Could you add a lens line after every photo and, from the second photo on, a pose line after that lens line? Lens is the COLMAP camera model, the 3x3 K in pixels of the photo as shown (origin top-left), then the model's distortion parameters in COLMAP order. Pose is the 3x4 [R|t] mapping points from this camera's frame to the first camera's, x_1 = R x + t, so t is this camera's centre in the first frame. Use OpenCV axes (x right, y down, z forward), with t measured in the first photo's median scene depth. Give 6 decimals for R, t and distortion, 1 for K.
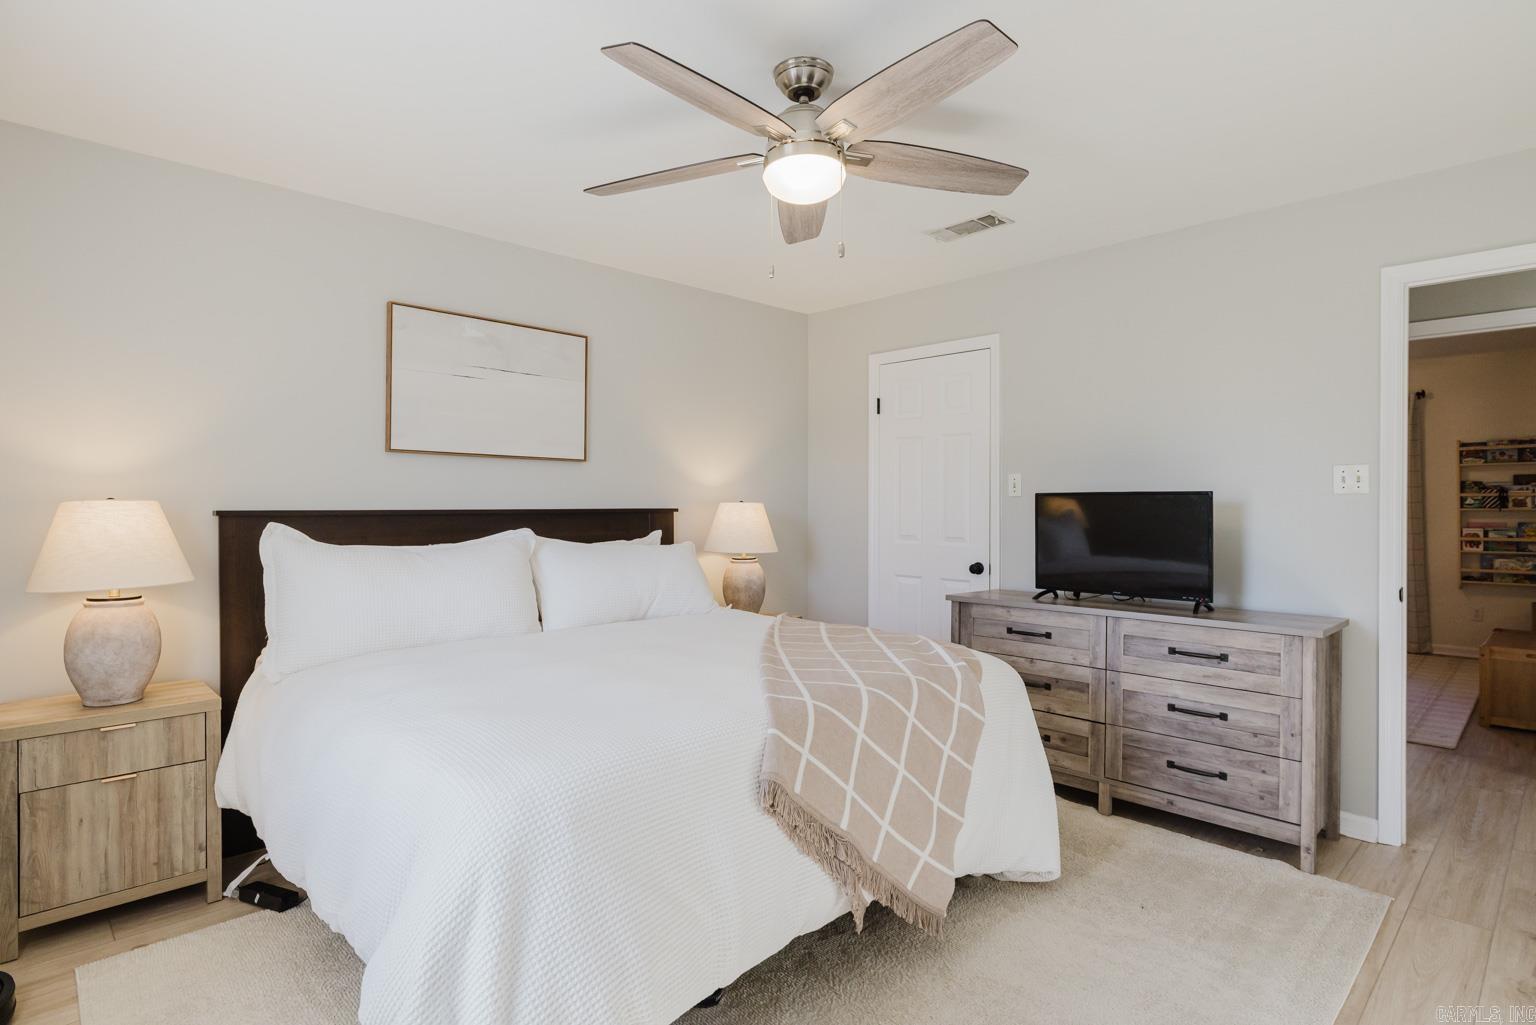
lens RADIAL K [[786.1, 0, 770.0], [0, 786.1, 507.6], [0, 0, 1]] dist [-0.000069, 0.000848]
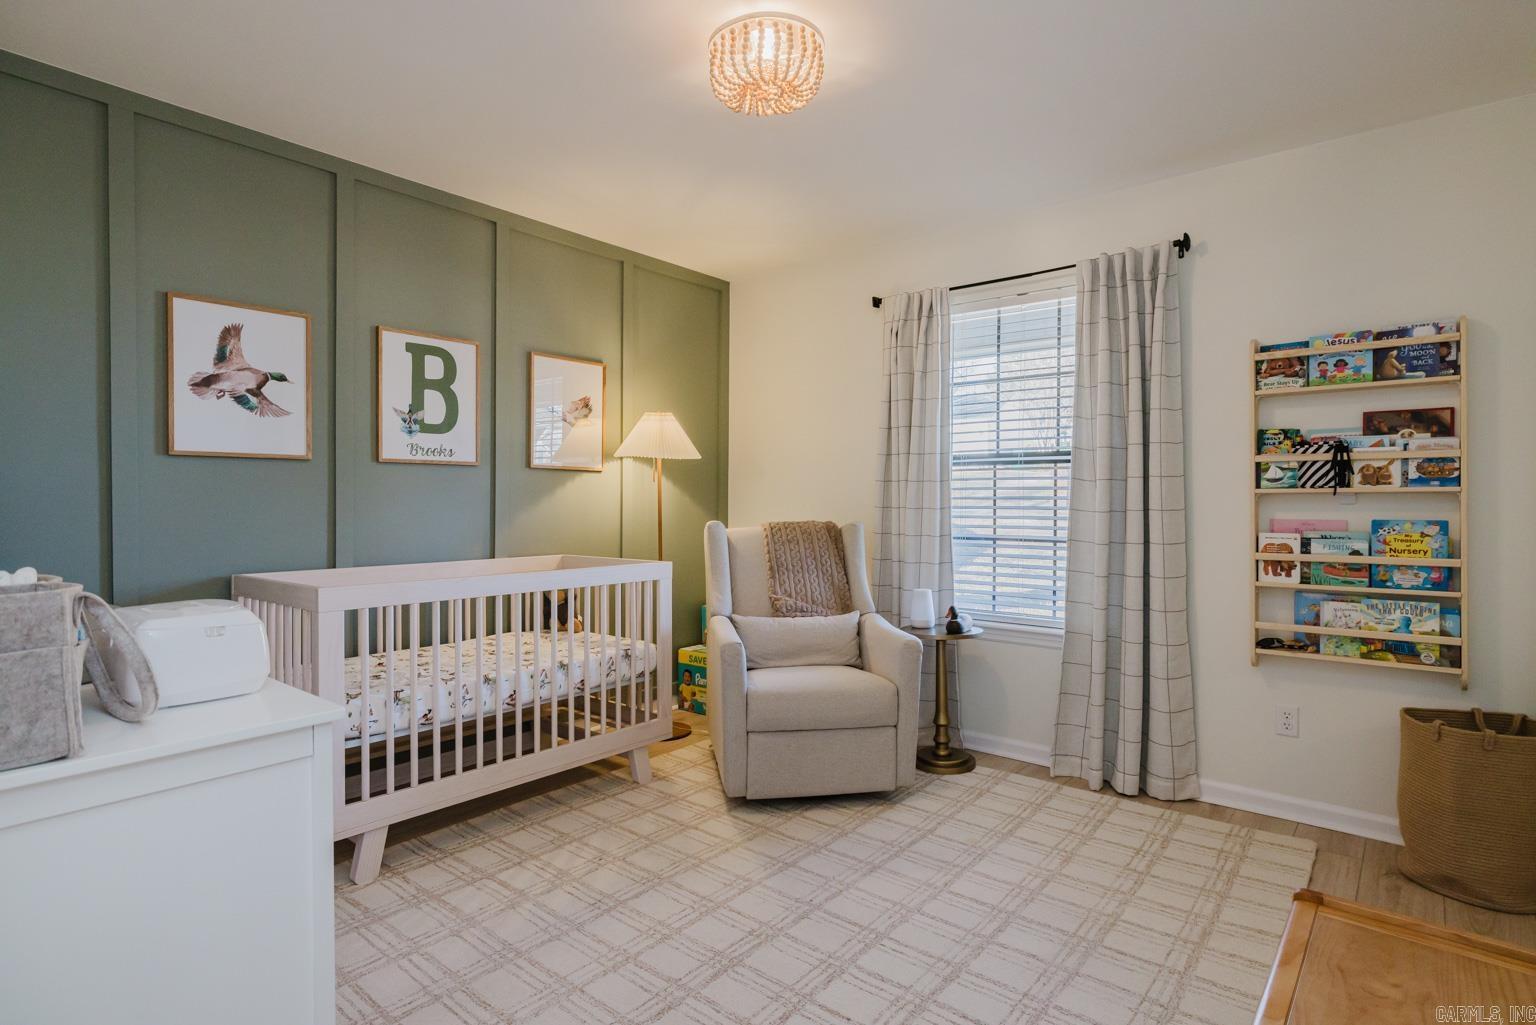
lens RADIAL K [[786.1, 0, 767.2], [0, 786.1, 507.3], [0, 0, 1]] dist [-0.000069, 0.000848]
pose [[0.990124, 0.003841, 0.140140, 0.548982], [-0.004687, 0.999973, 0.005701, 0.010663], [-0.140115, -0.006302, 0.990115, 0.605417]]
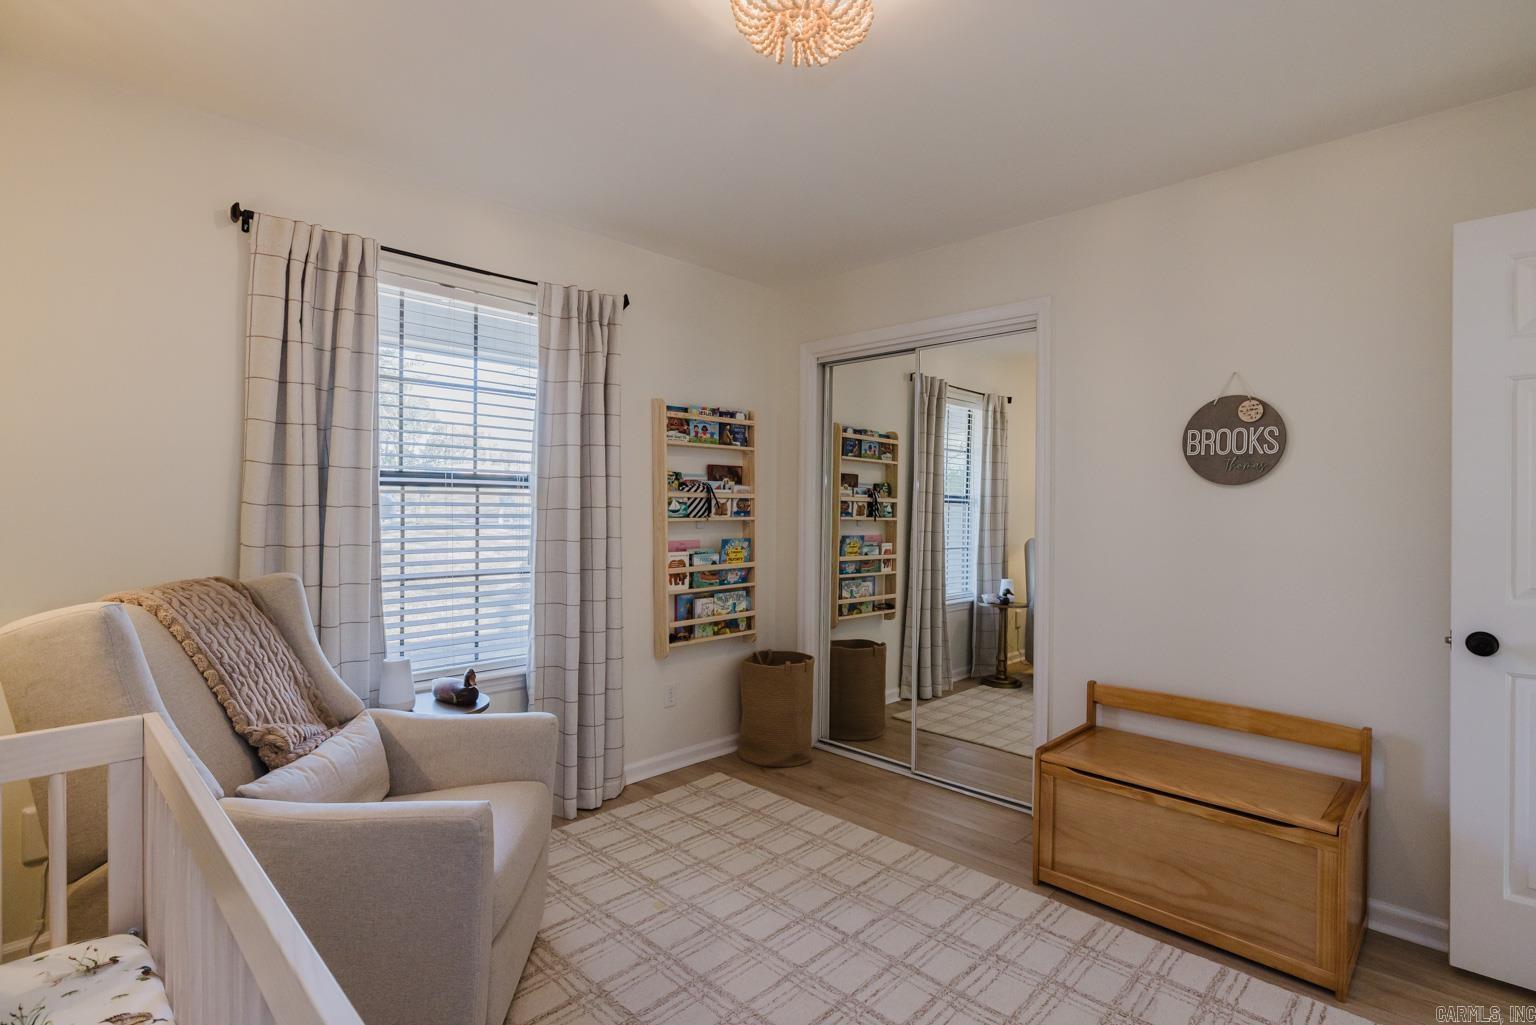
lens RADIAL K [[736.2, 0, 769.8], [0, 736.2, 514.6], [0, 0, 1]] dist [-0.000841, -0.000033]
pose [[-0.053117, -0.004791, 0.998577, 0.349526], [0.001457, 0.999987, 0.004875, -0.004053], [-0.998587, 0.001714, -0.053110, 0.973868]]
